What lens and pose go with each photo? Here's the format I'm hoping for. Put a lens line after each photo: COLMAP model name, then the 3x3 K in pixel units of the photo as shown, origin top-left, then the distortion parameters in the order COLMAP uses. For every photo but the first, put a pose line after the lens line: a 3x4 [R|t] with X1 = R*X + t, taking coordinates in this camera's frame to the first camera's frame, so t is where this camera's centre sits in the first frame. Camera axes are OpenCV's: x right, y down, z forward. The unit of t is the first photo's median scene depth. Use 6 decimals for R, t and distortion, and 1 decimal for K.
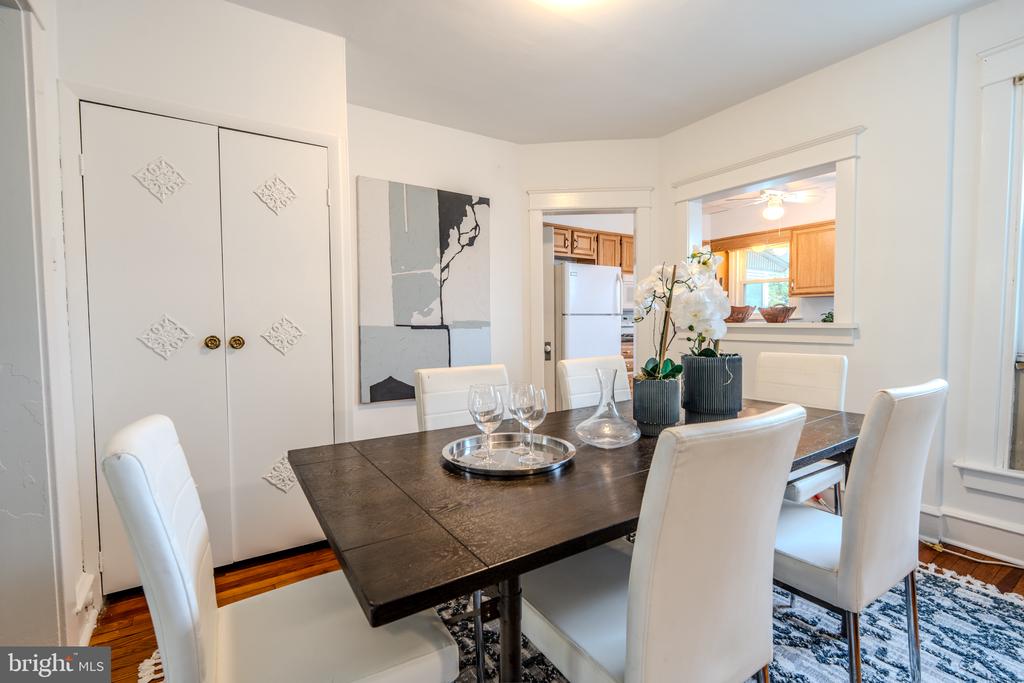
lens RADIAL K [[452.7, 0, 510.2], [0, 452.7, 339.8], [0, 0, 1]] dist [-0.014119, 0.003530]
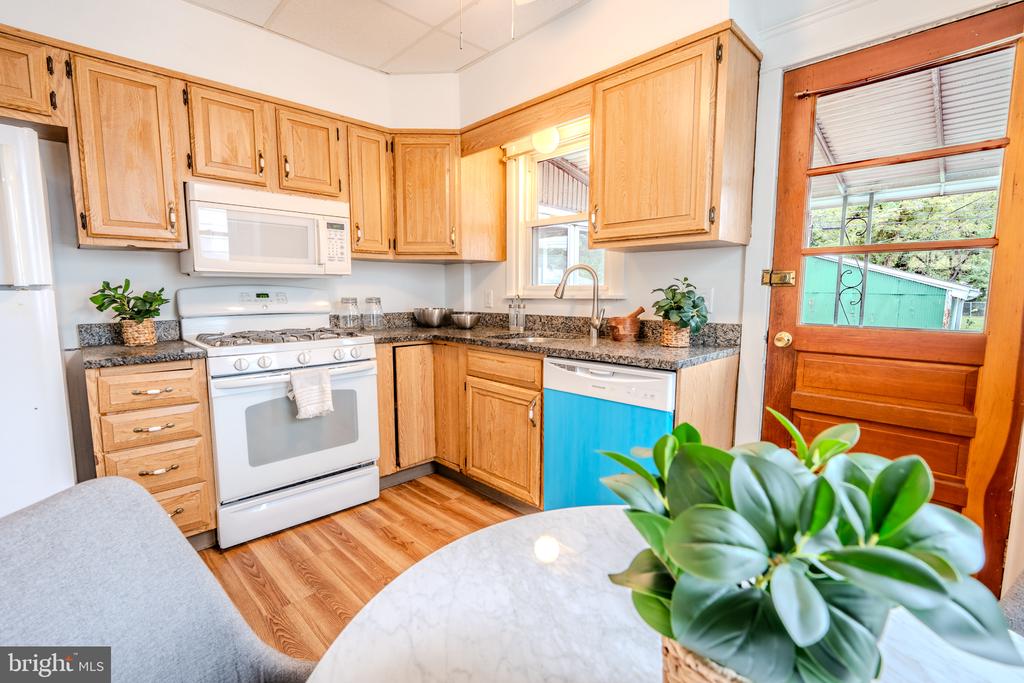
lens RADIAL K [[452.7, 0, 510.2], [0, 452.7, 339.8], [0, 0, 1]] dist [-0.014119, 0.003530]
pose [[0.981538, -0.008636, 0.191074, 0.691145], [-0.003346, 0.998052, 0.062297, -0.053207], [-0.191240, -0.061786, 0.979597, 0.880552]]
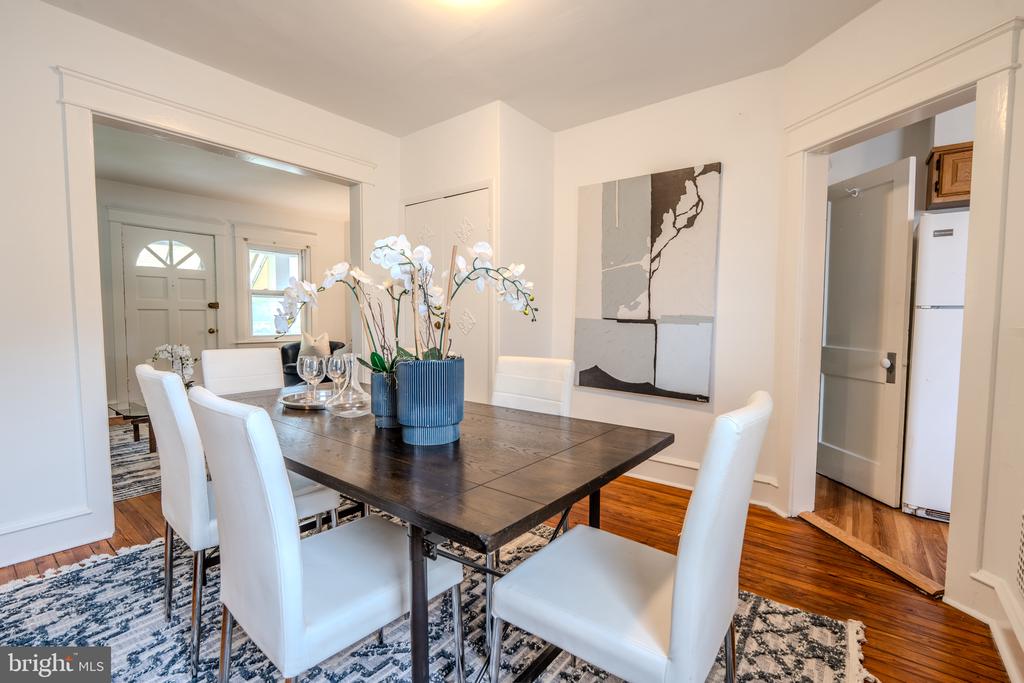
lens RADIAL K [[452.7, 0, 510.2], [0, 452.7, 339.8], [0, 0, 1]] dist [-0.014119, 0.003530]
pose [[0.320446, 0.066066, -0.944960, 0.642532], [-0.047182, 0.997440, 0.053735, -0.026909], [0.946091, 0.027366, 0.322743, 0.426603]]
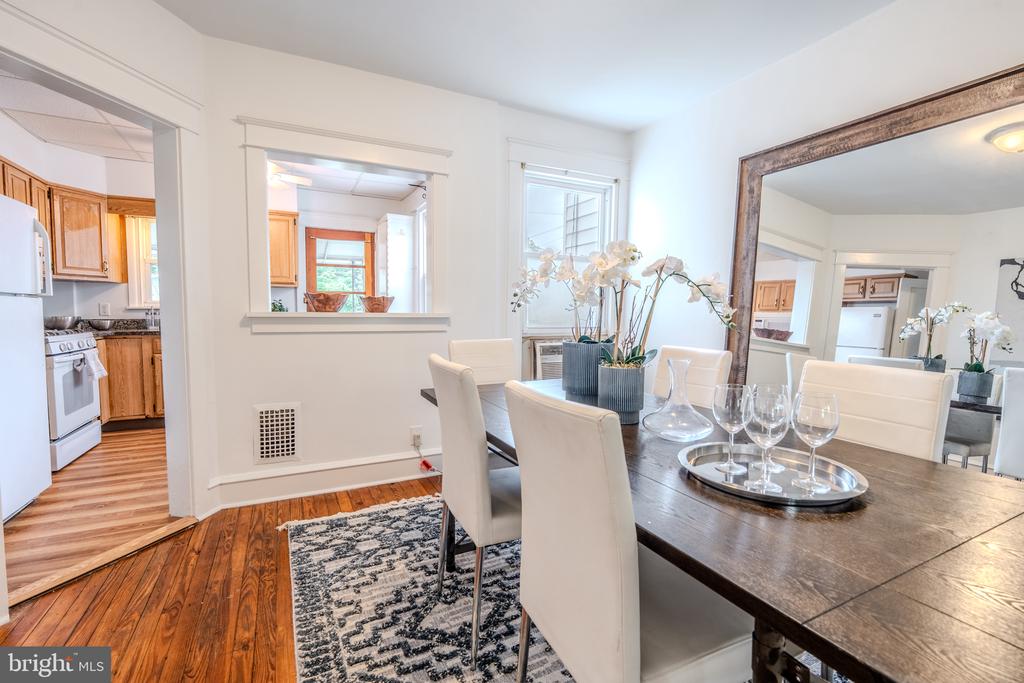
lens RADIAL K [[452.7, 0, 510.2], [0, 452.7, 339.8], [0, 0, 1]] dist [-0.014119, 0.003530]
pose [[0.109394, -0.049033, 0.992788, -0.322848], [0.033430, 0.998399, 0.045627, -0.012209], [-0.993436, 0.028197, 0.110858, 0.525981]]
